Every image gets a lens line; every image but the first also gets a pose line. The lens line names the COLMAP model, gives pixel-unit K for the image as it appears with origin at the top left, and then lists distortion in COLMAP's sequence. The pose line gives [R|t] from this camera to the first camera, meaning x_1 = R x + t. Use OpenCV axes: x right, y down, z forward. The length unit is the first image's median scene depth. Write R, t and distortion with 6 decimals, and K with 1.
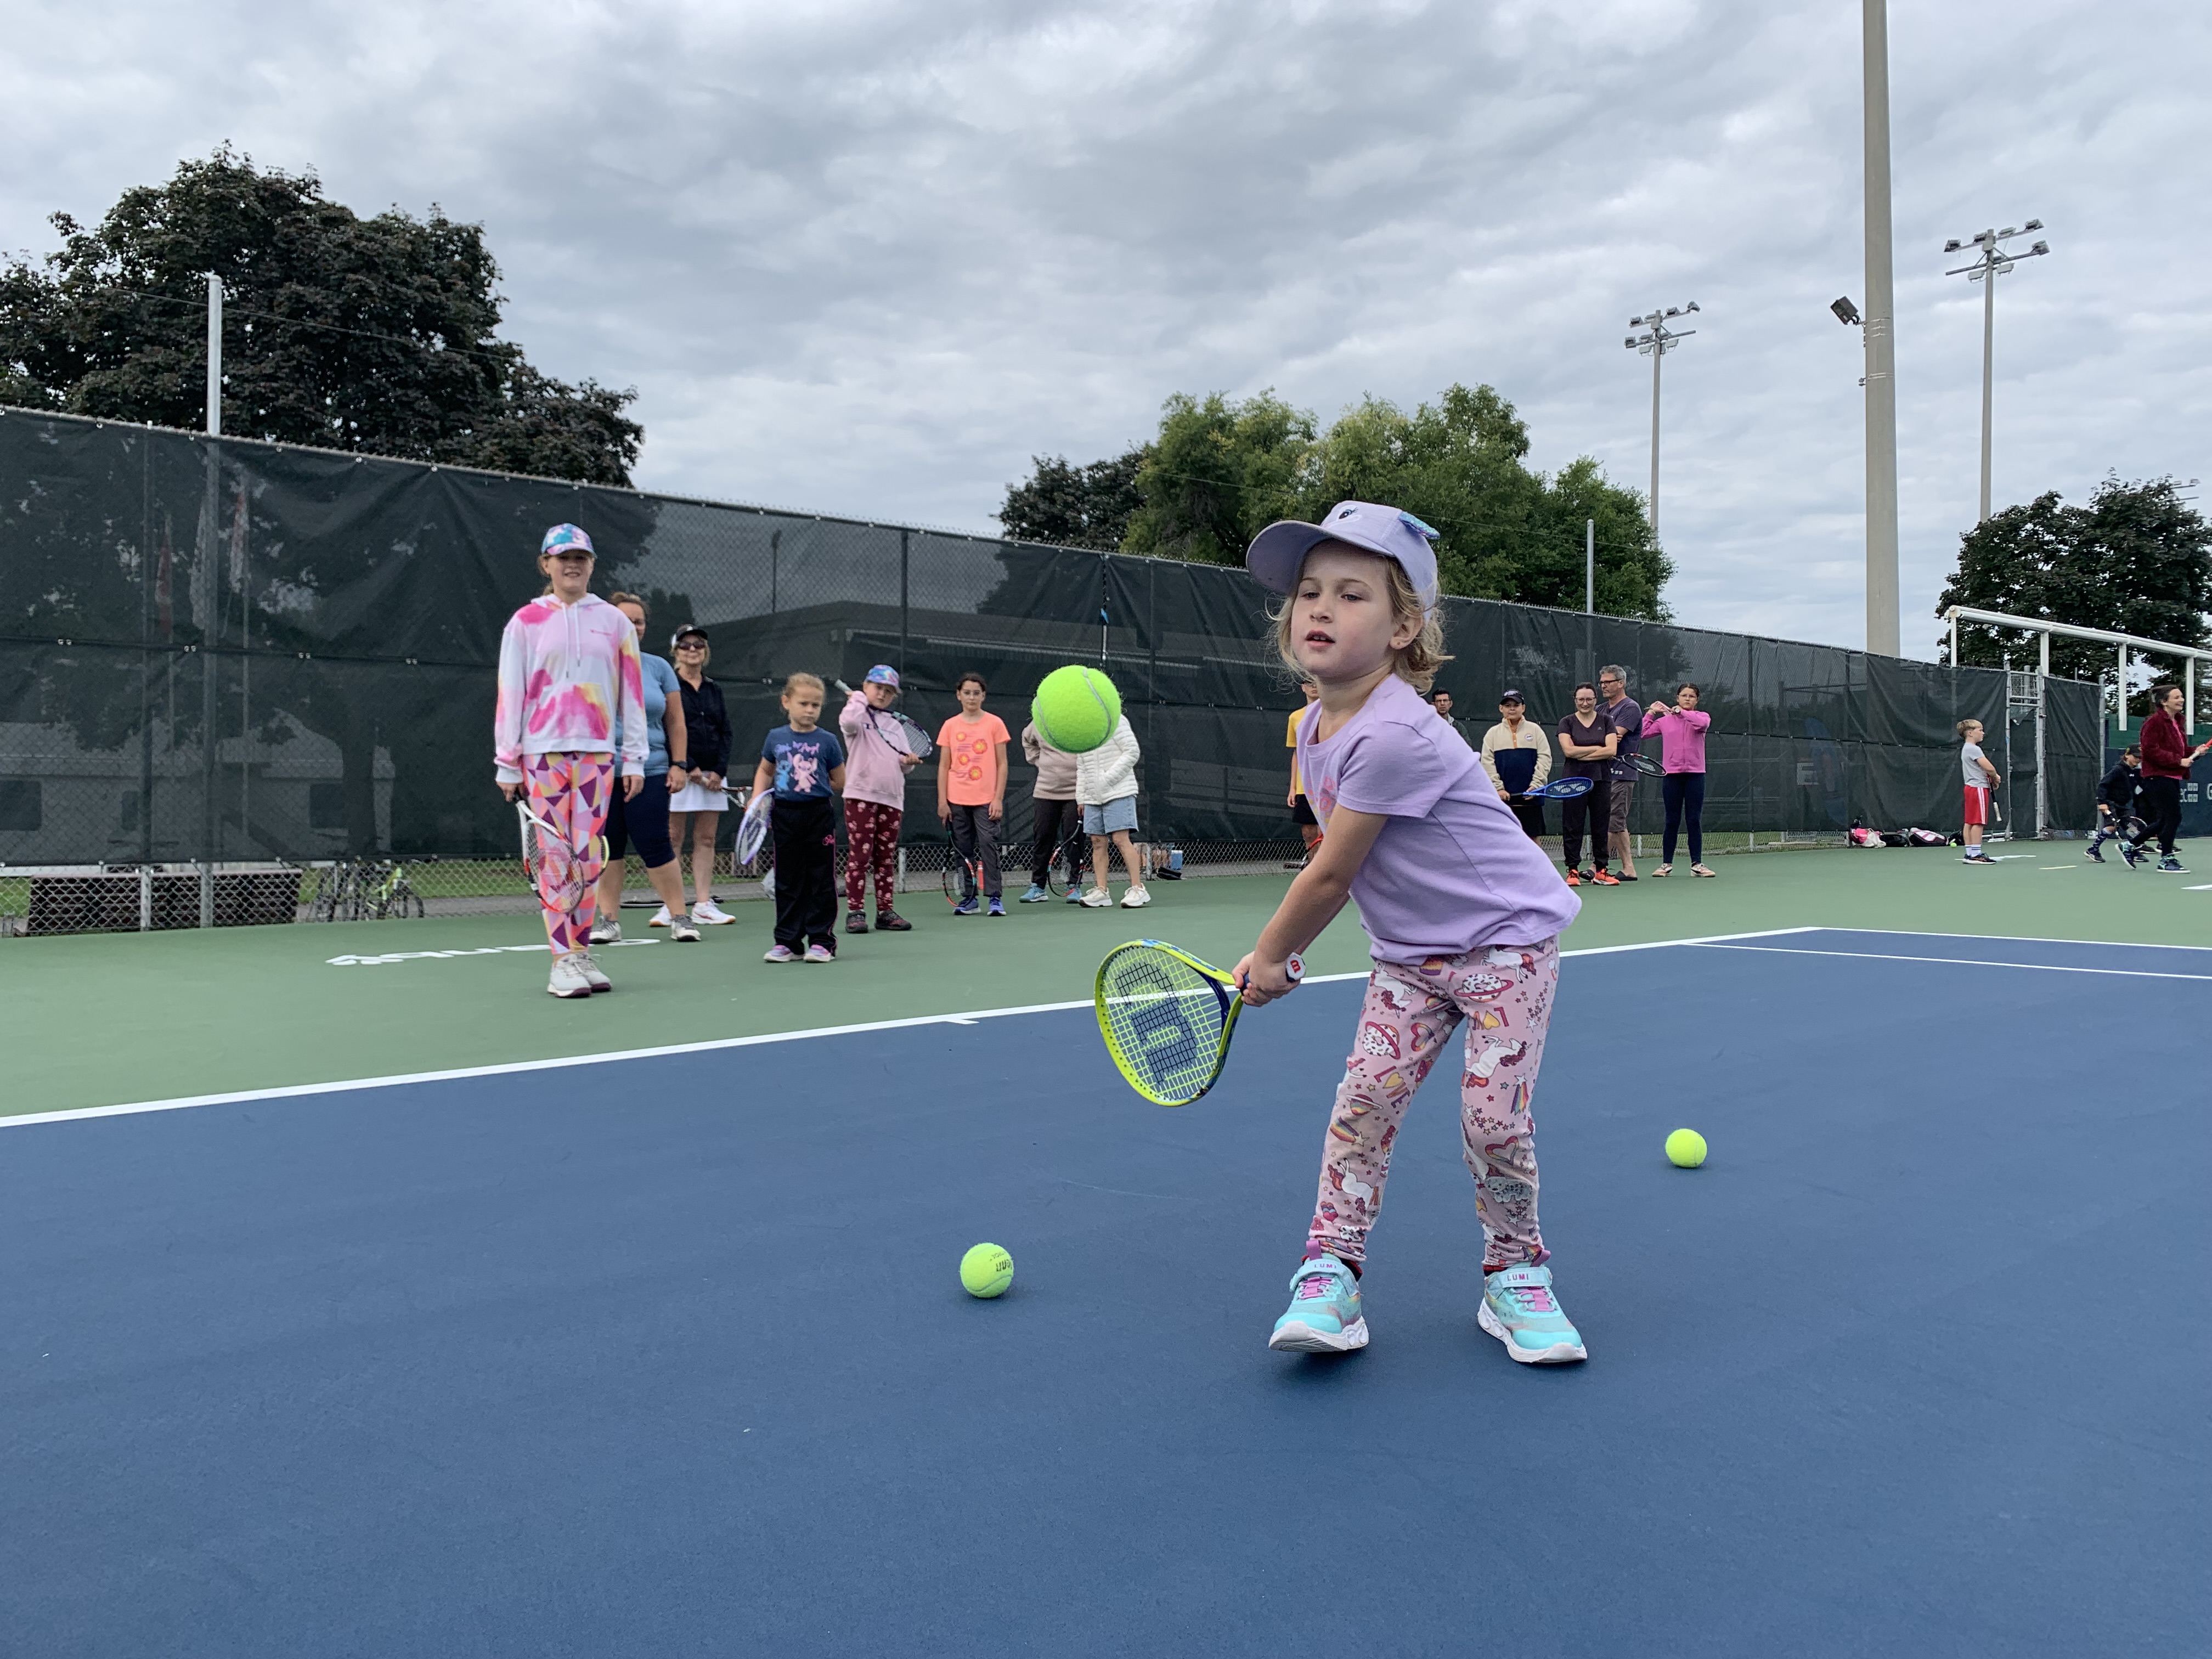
lens RADIAL K [[1701.9, 0, 1090.5], [0, 1701.9, 808.8], [0, 0, 1]] dist [0.033769, -0.015657]
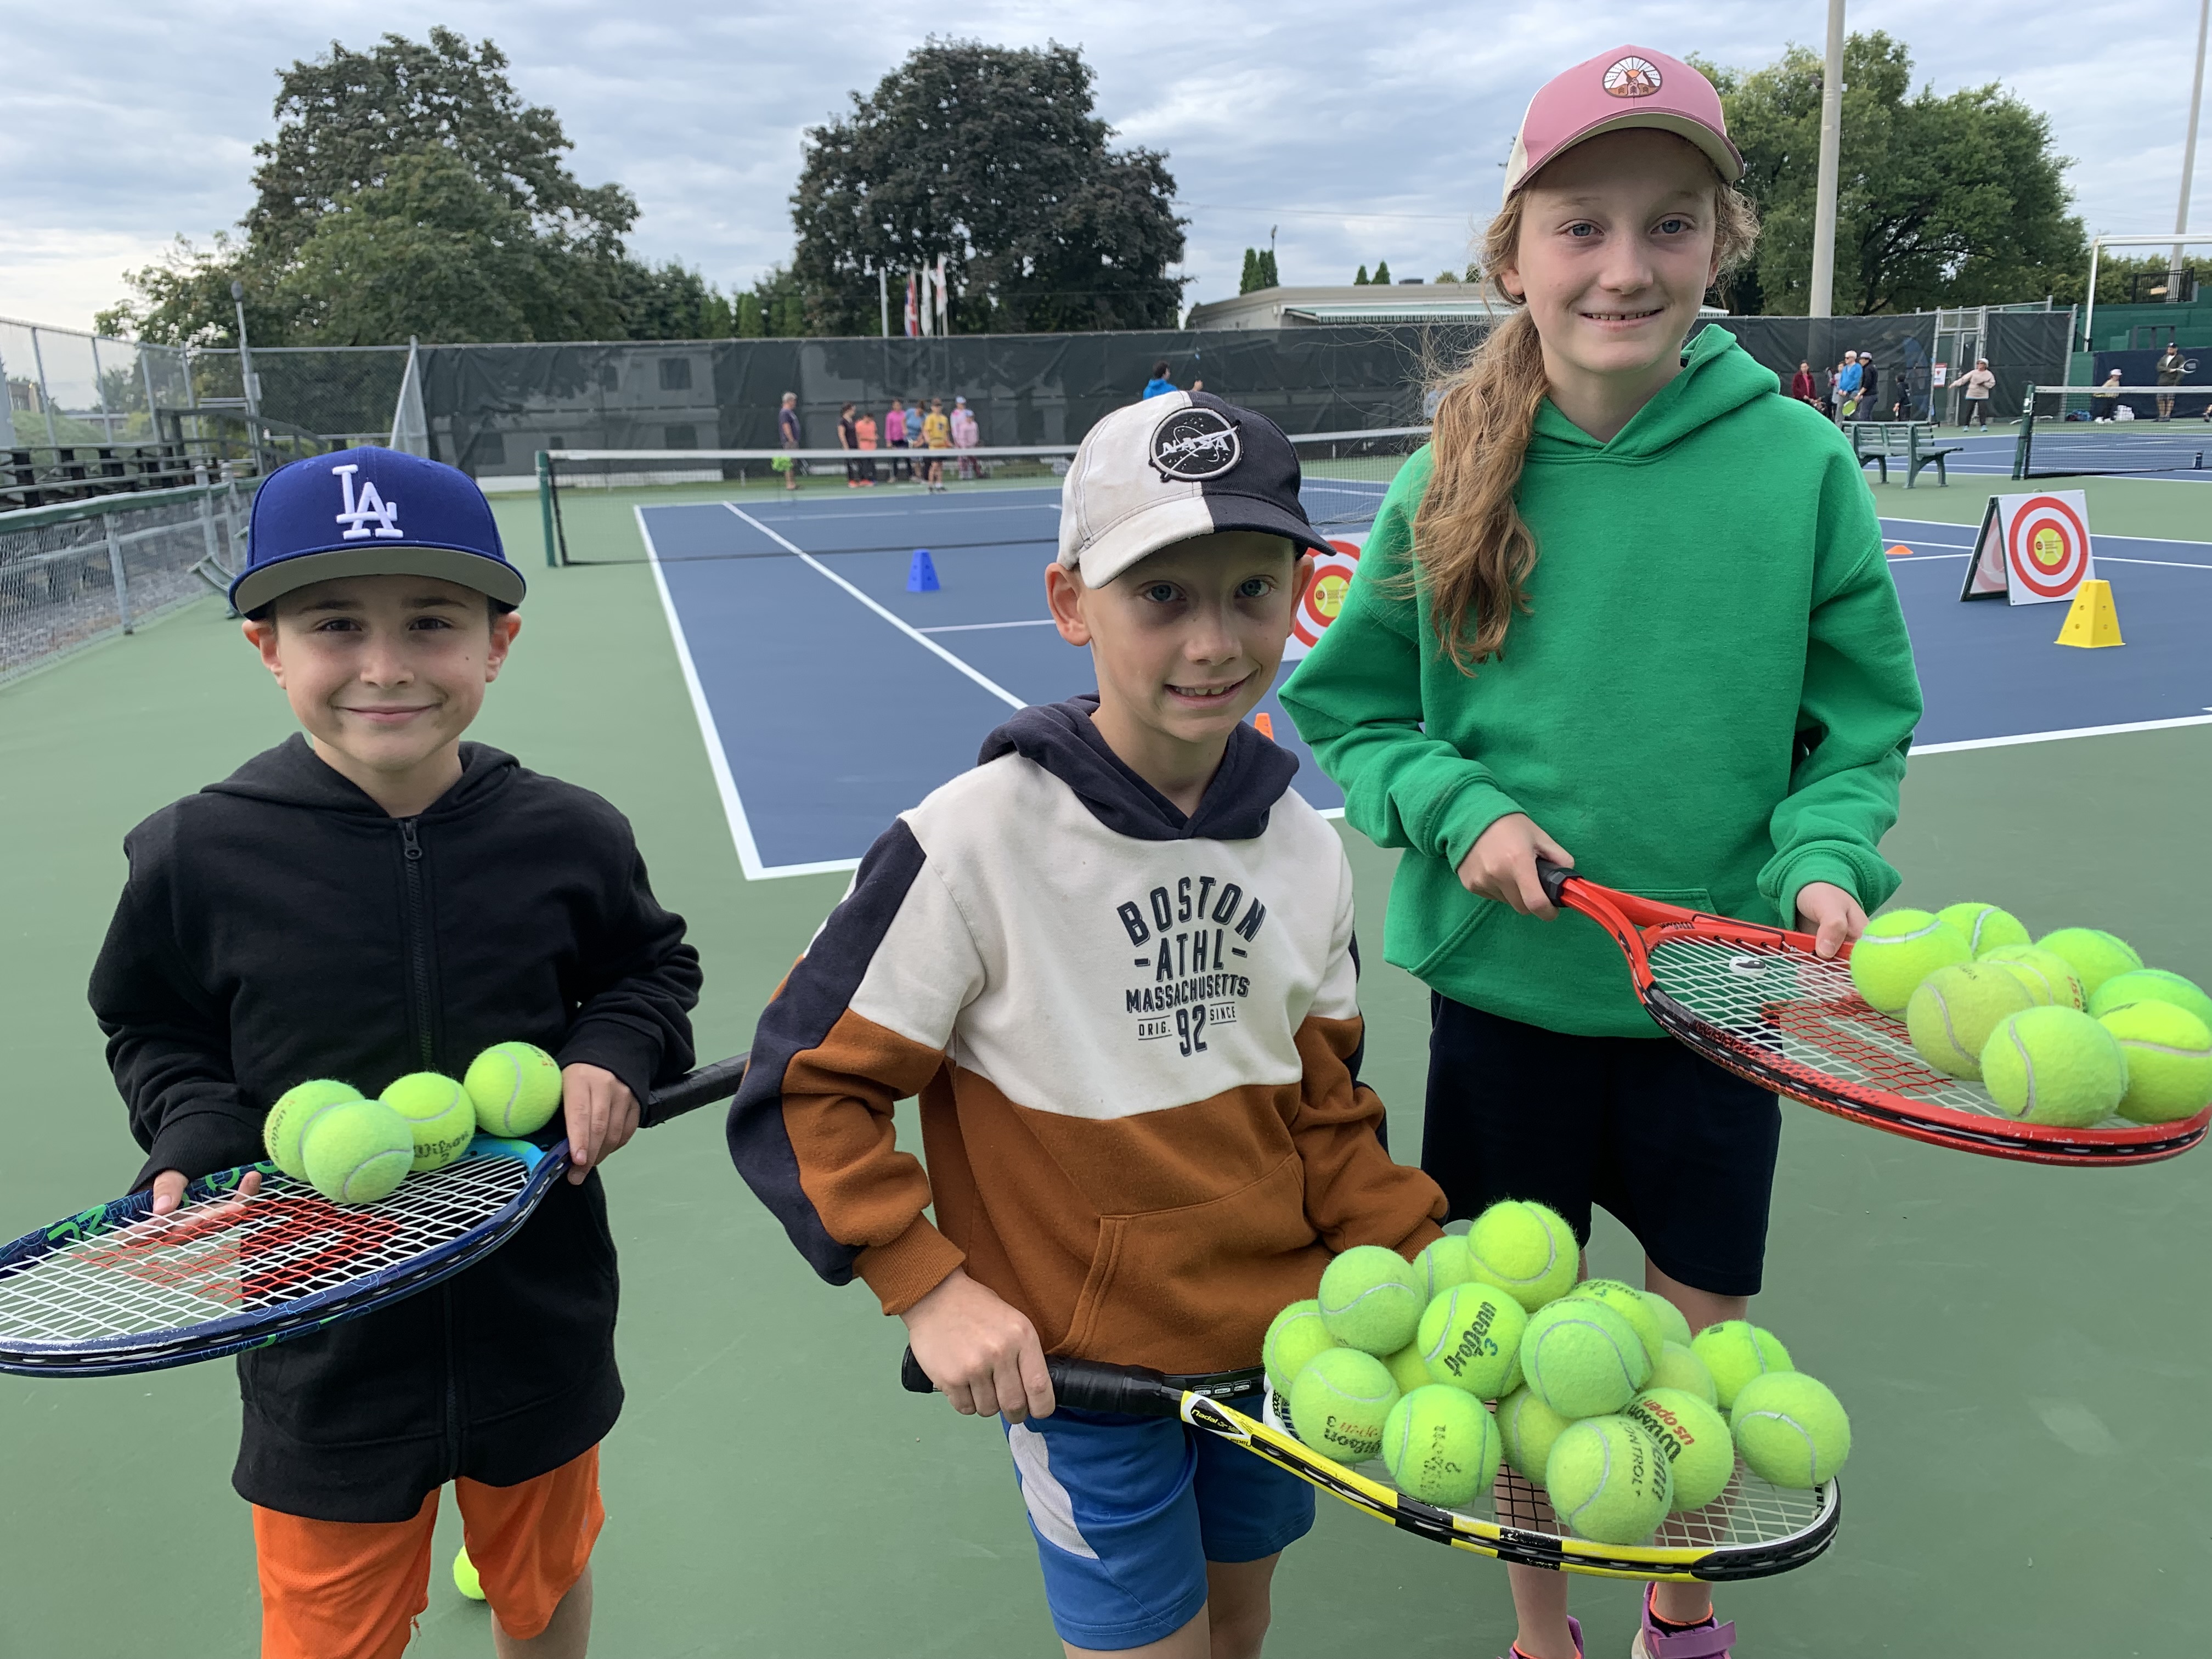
lens RADIAL K [[1701.9, 0, 1090.5], [0, 1701.9, 808.8], [0, 0, 1]] dist [0.033769, -0.015657]
pose [[0.906364, 0.066219, -0.417276, 0.364335], [0.032838, 0.973612, 0.225833, -0.013215], [0.421219, -0.218390, 0.880273, -0.545821]]
